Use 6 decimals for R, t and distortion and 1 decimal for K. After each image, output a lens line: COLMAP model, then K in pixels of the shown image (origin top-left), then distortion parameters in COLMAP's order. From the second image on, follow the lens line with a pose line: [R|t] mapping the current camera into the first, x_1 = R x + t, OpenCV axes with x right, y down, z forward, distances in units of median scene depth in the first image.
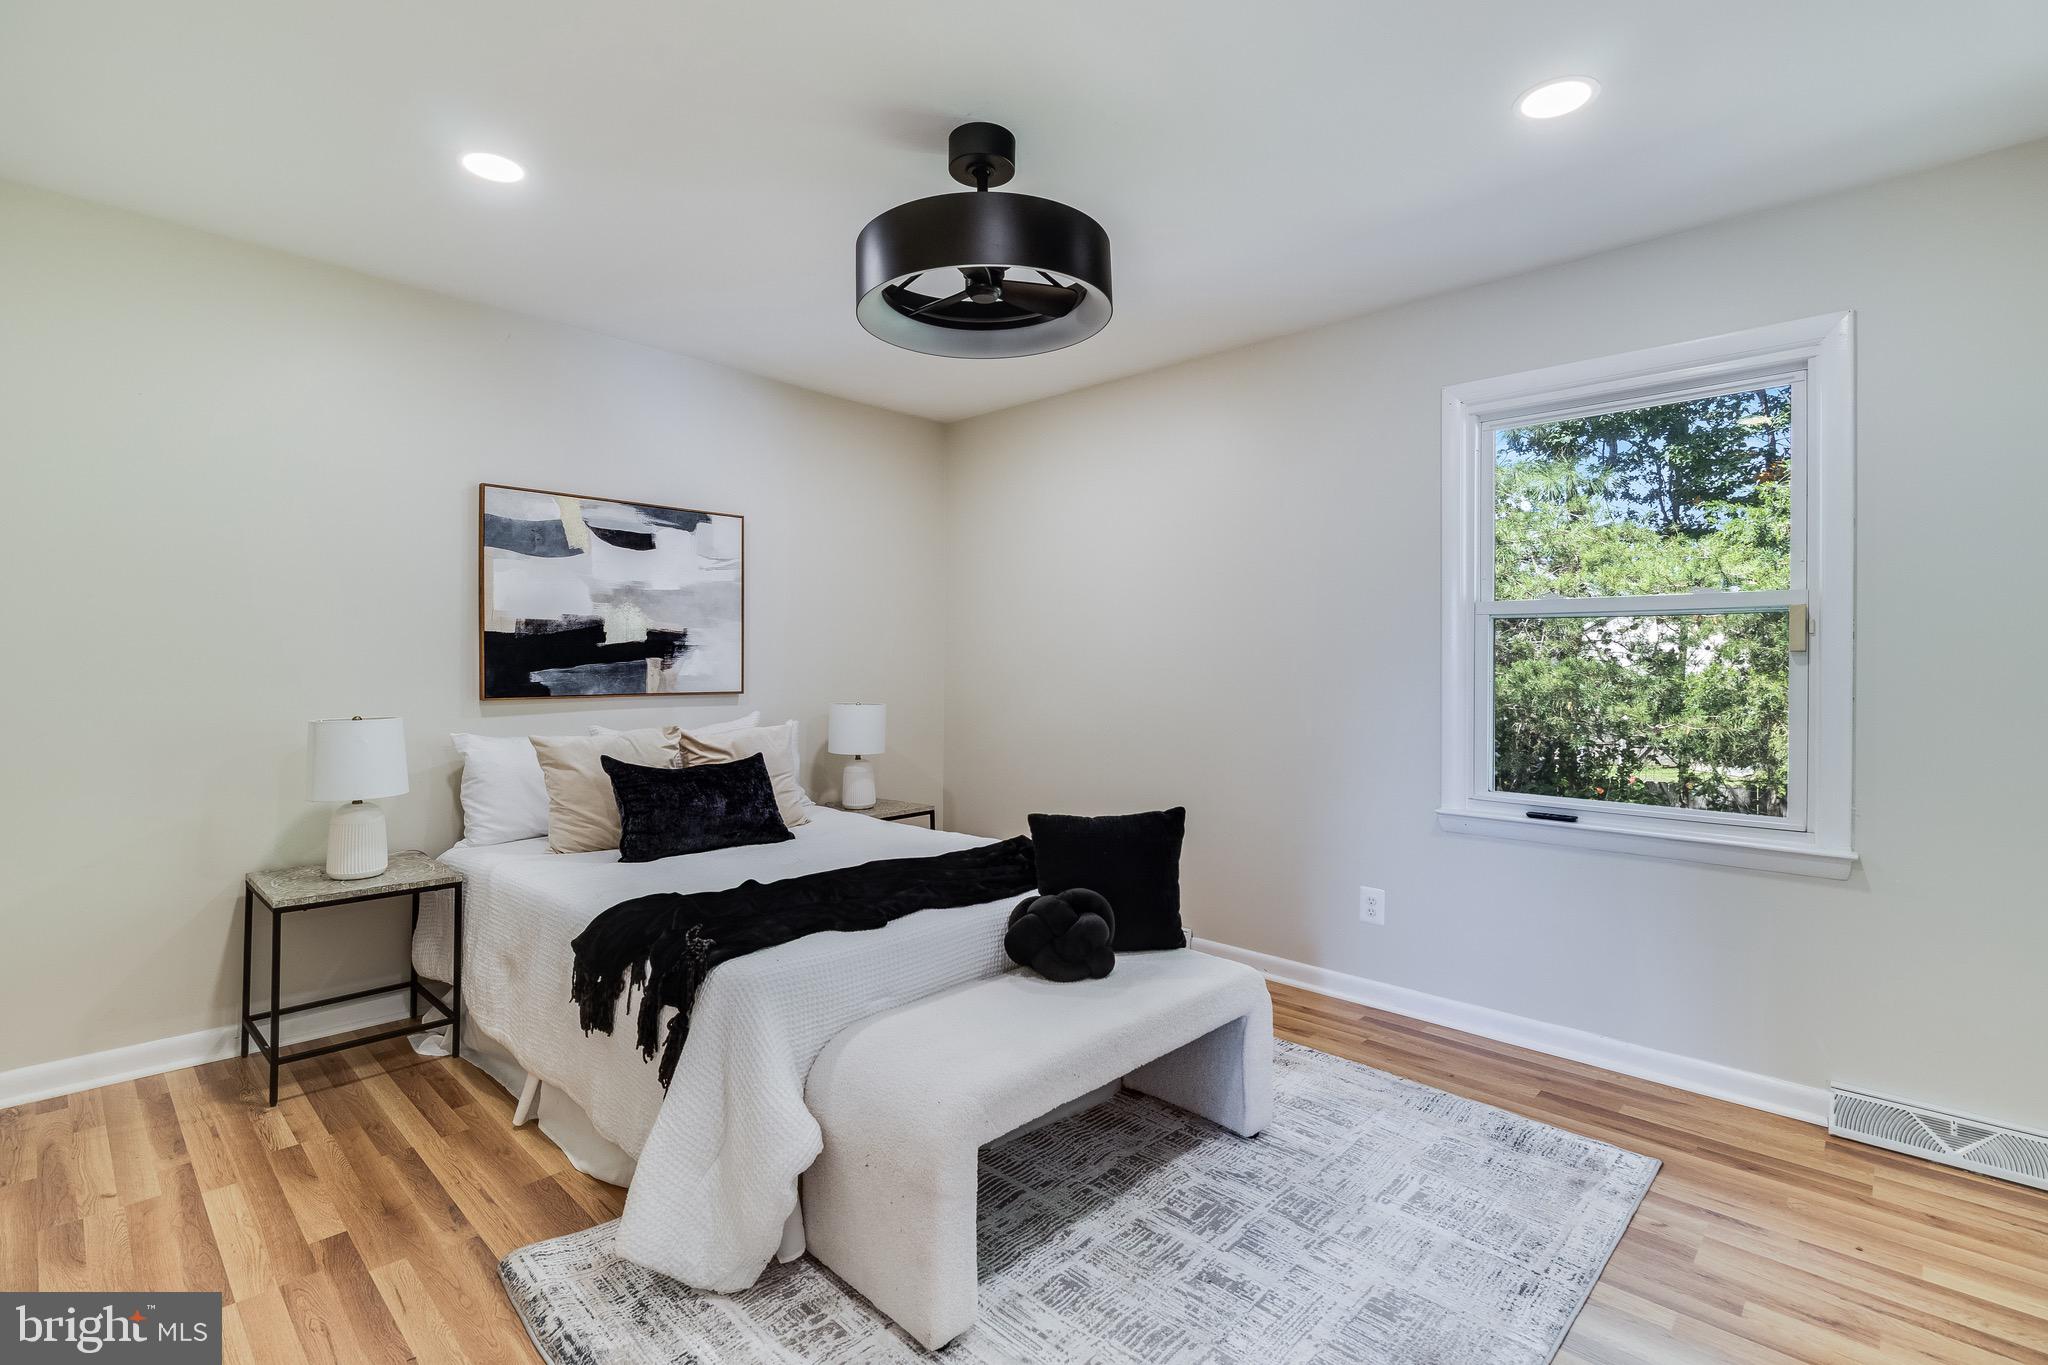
lens RADIAL K [[951.9, 0, 1020.6], [0, 951.9, 668.2], [0, 0, 1]] dist [-0.001705, 0.000034]
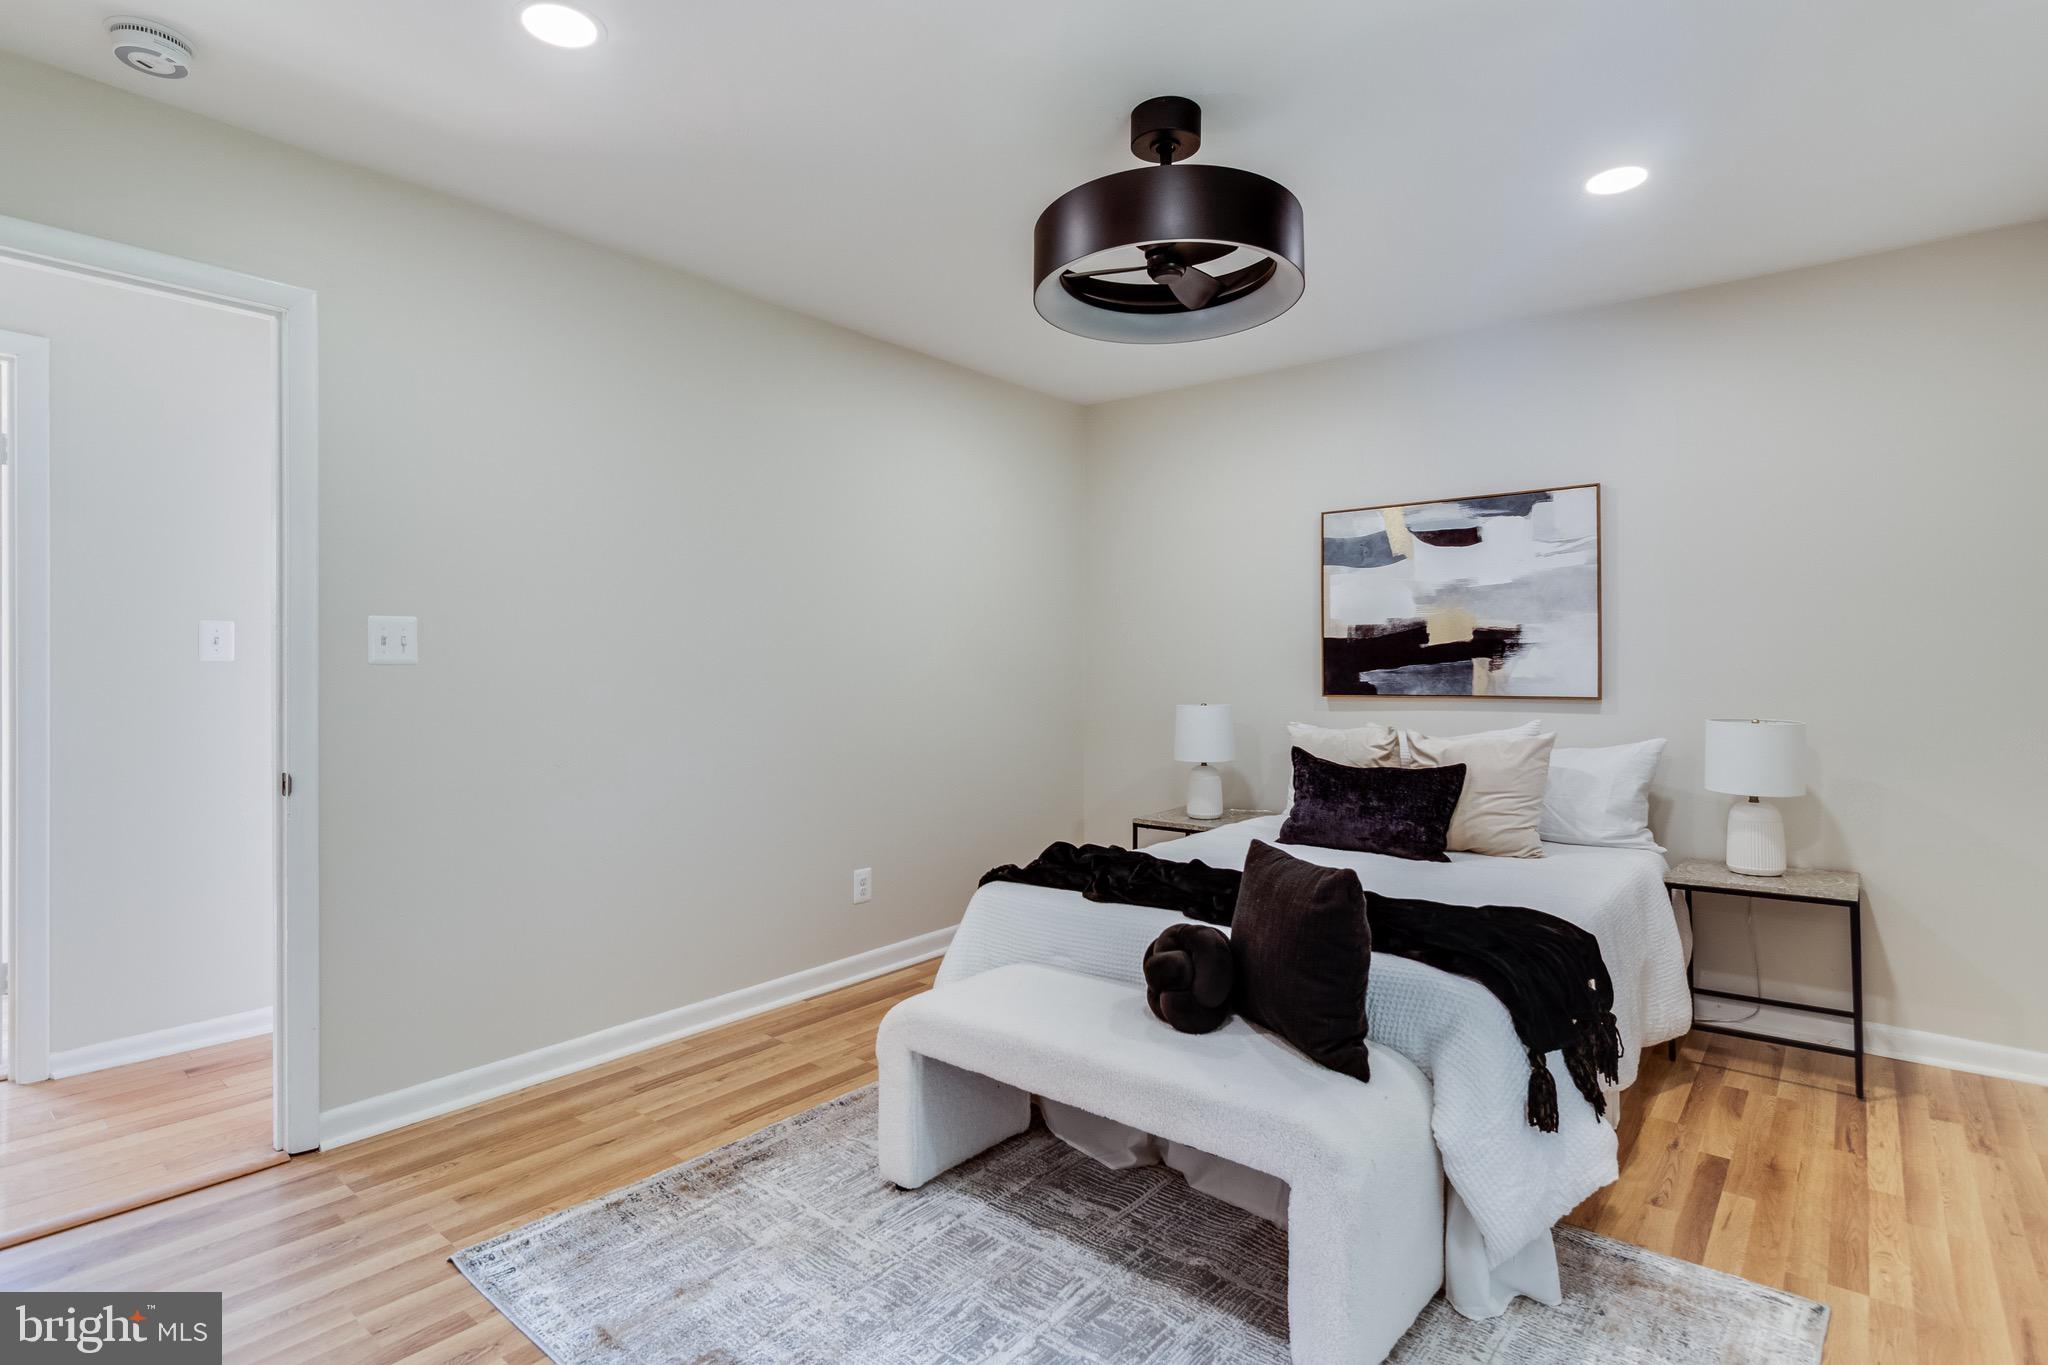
lens RADIAL K [[1013.3, 0, 1020.0], [0, 1013.3, 678.1], [0, 0, 1]] dist [0.000016, -0.000117]
pose [[0.065761, 0.009174, -0.997793, 0.615044], [0.000450, 0.999957, 0.009224, -0.000550], [0.997835, -0.001056, 0.065754, 0.502514]]
